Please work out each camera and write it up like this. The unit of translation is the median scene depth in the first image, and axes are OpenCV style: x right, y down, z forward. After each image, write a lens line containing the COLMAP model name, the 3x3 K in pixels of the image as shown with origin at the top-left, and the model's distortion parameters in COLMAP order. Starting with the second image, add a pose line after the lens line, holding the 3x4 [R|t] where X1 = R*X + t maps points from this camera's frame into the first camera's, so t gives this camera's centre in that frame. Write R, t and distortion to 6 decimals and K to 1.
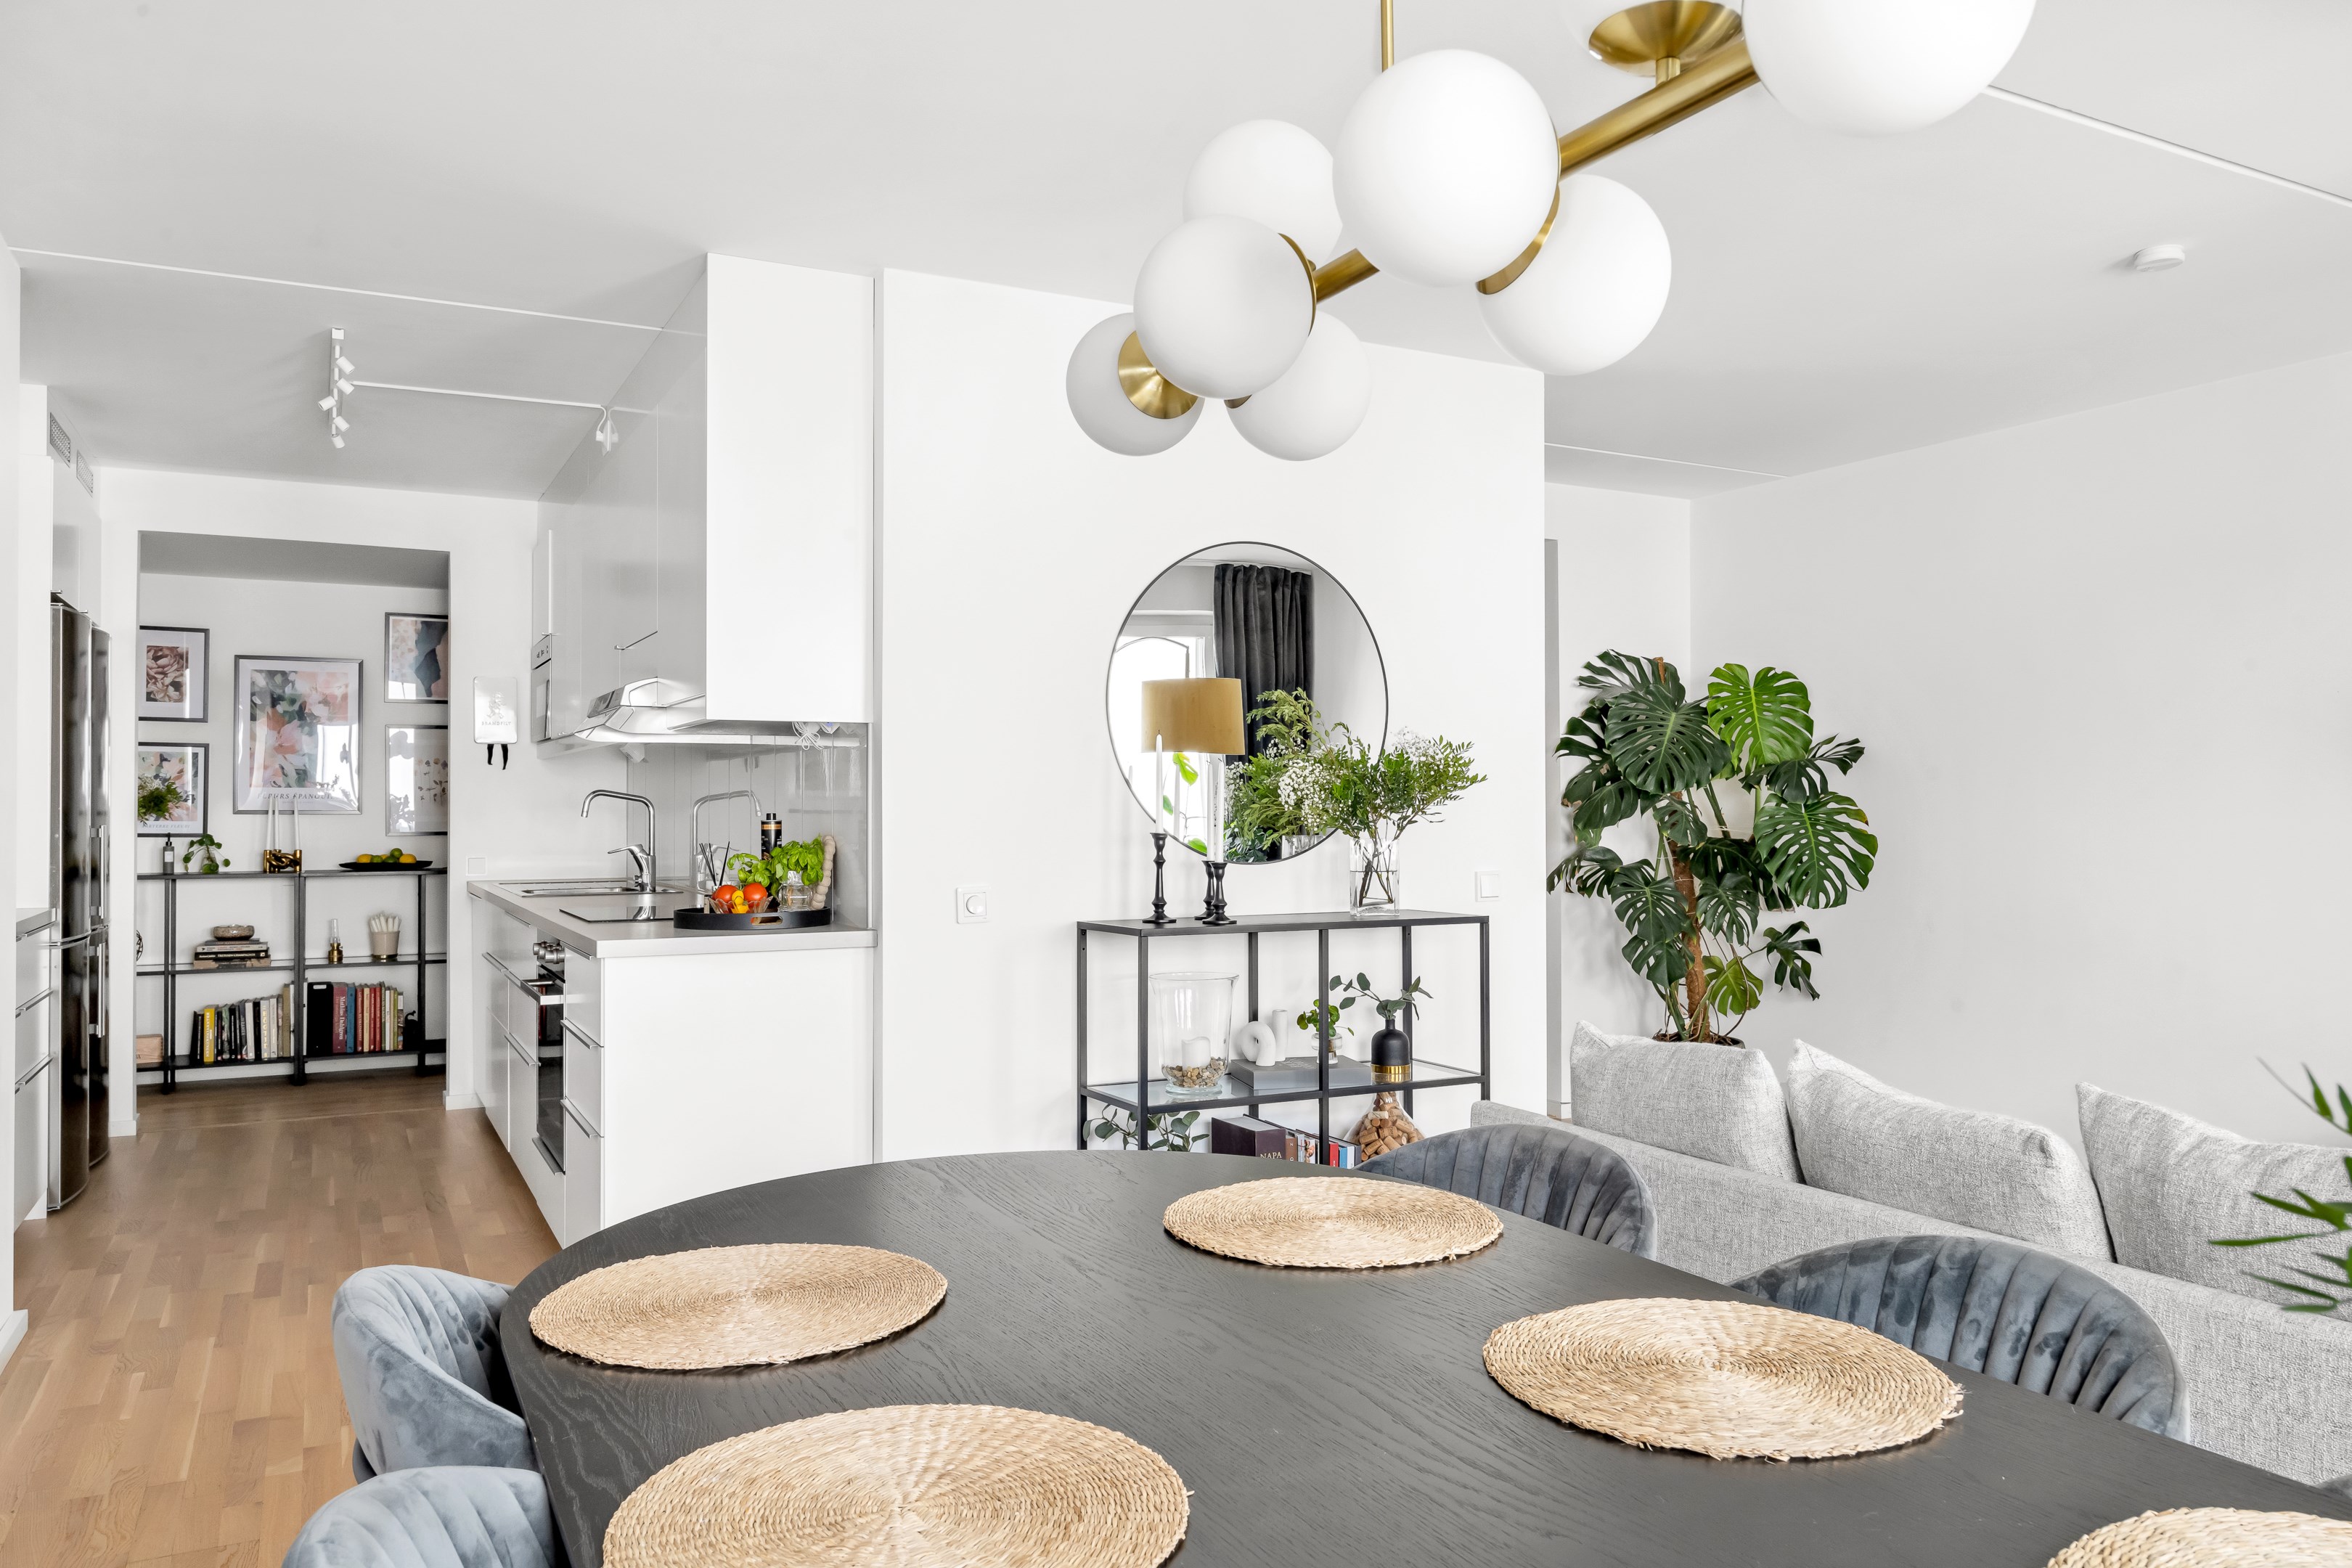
lens RADIAL K [[1636.5, 0, 1175.1], [0, 1636.5, 785.3], [0, 0, 1]] dist [-0.003710, -0.001806]
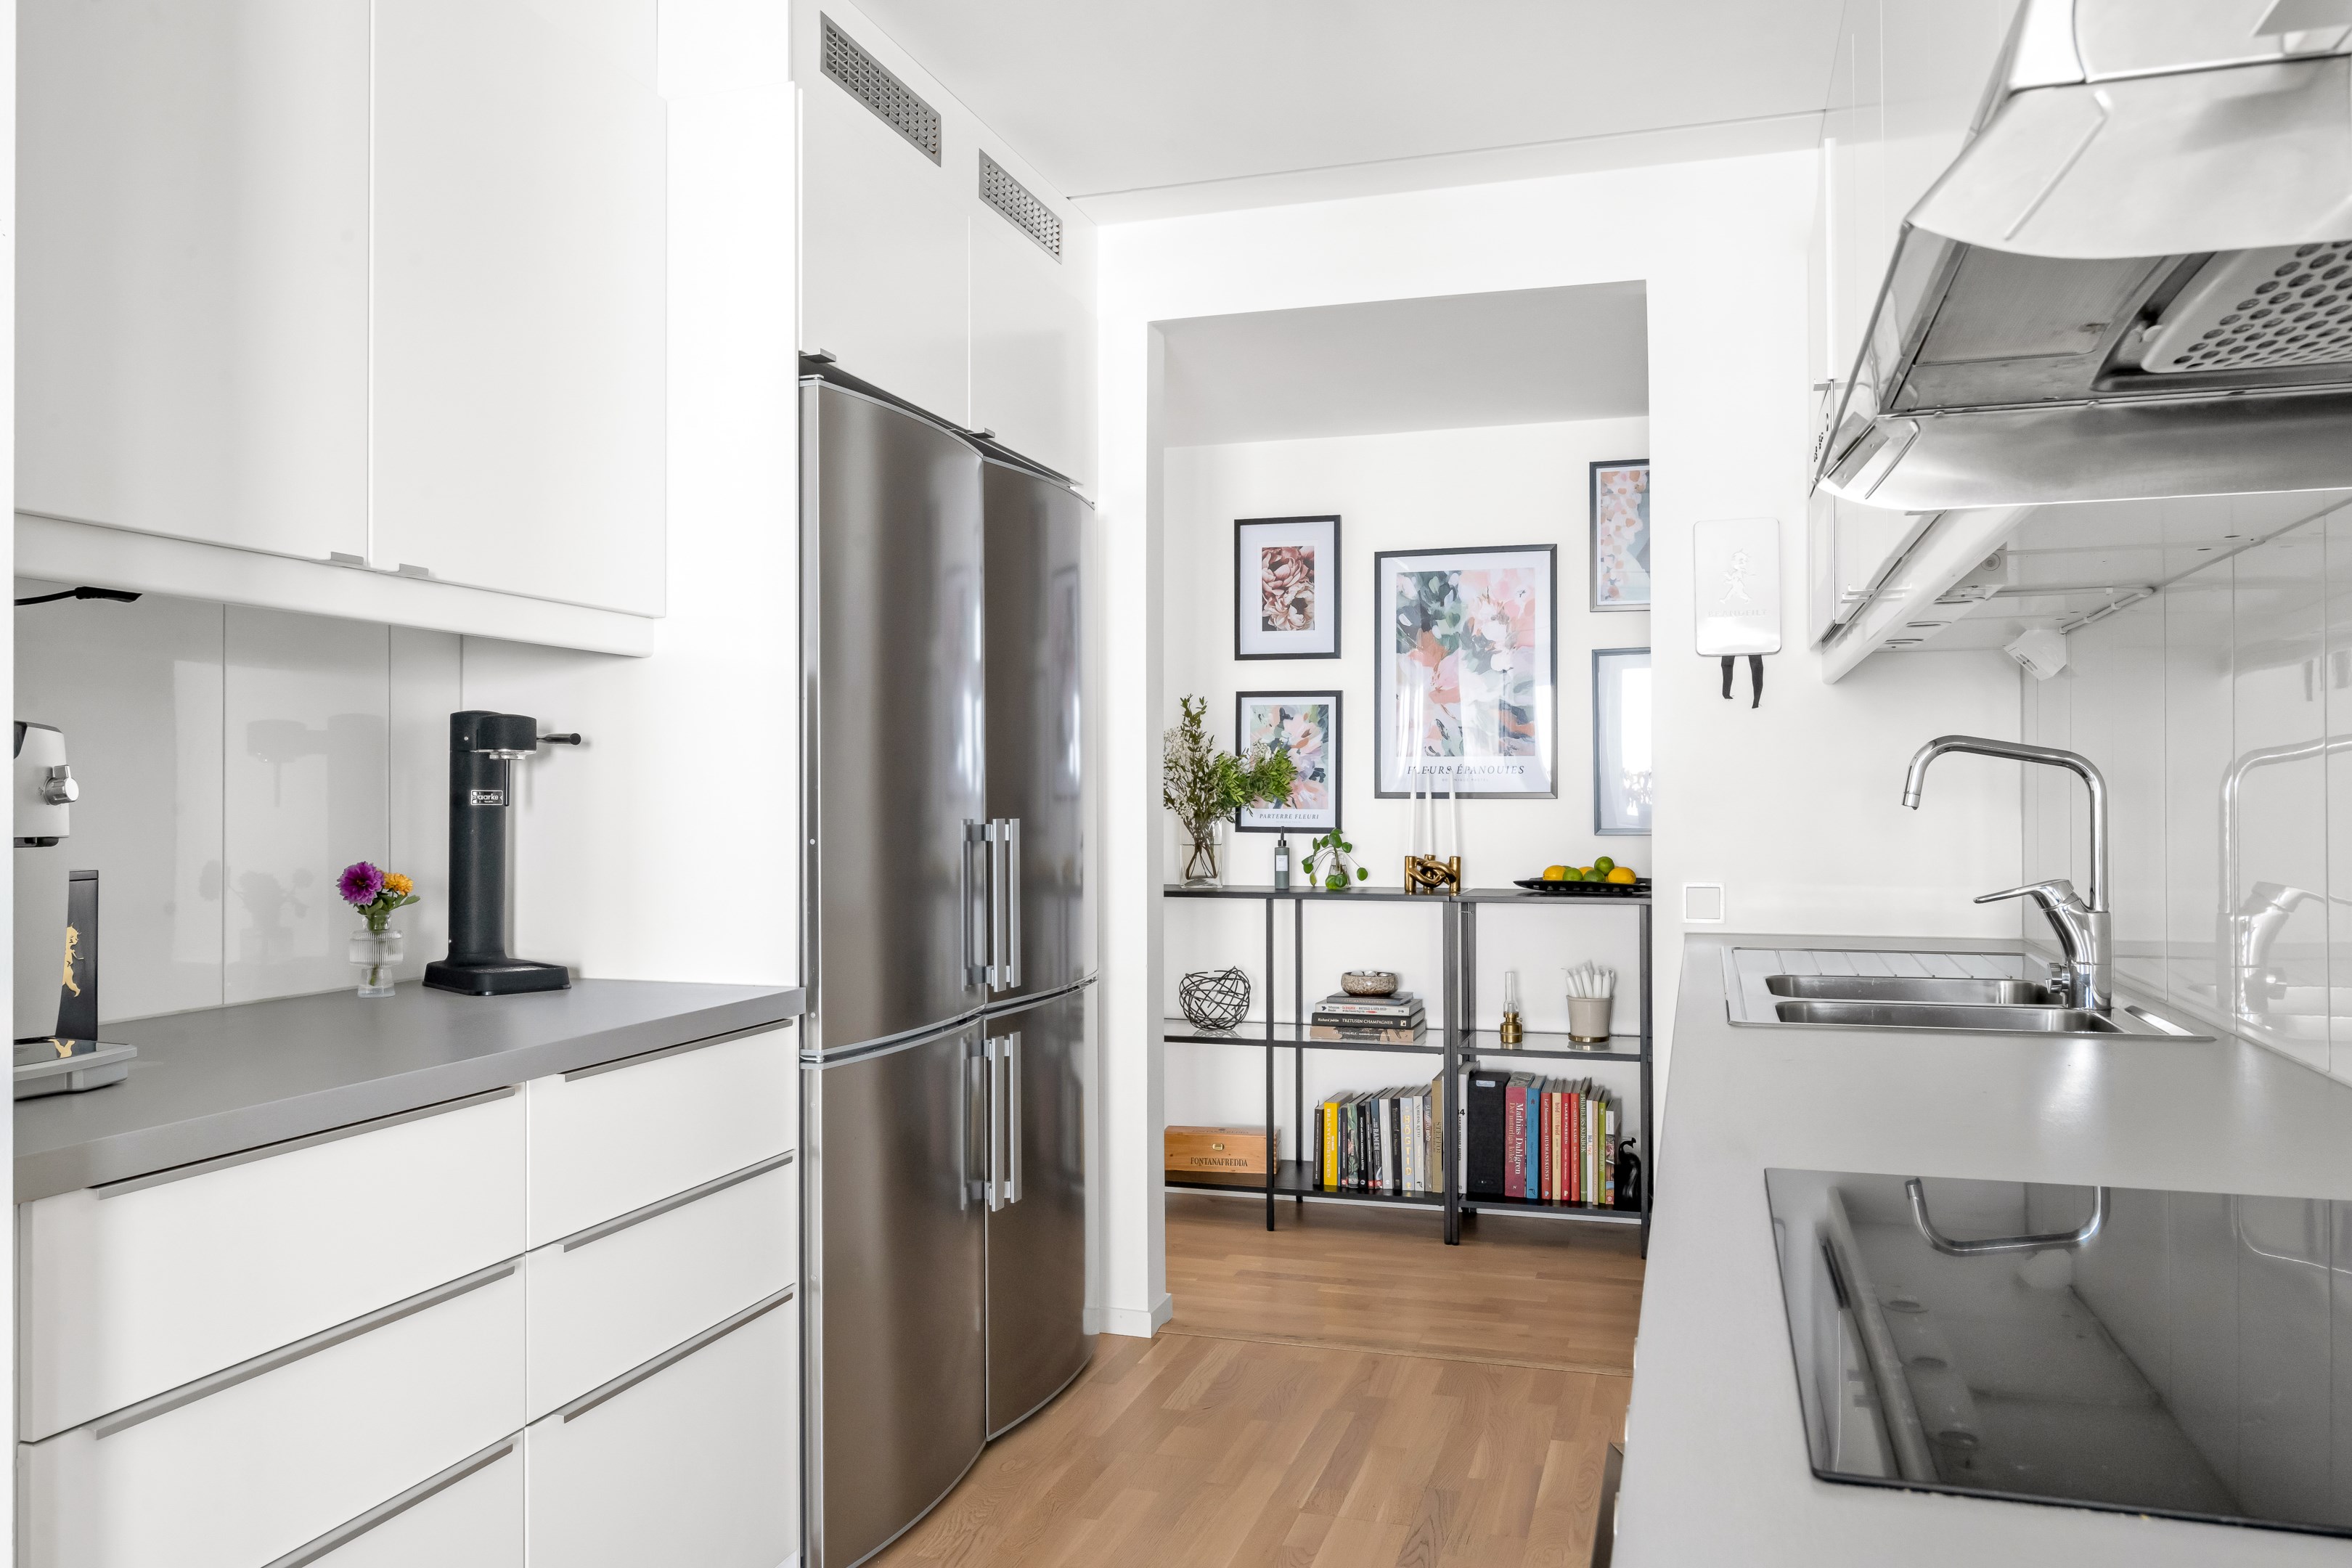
lens RADIAL K [[1669.7, 0, 1173.3], [0, 1669.7, 784.7], [0, 0, 1]] dist [-0.039163, -0.001184]
pose [[0.704585, -0.004805, -0.709604, -0.167059], [0.010307, 0.999941, 0.003463, 0.009145], [0.709545, -0.009754, 0.704592, 0.486030]]
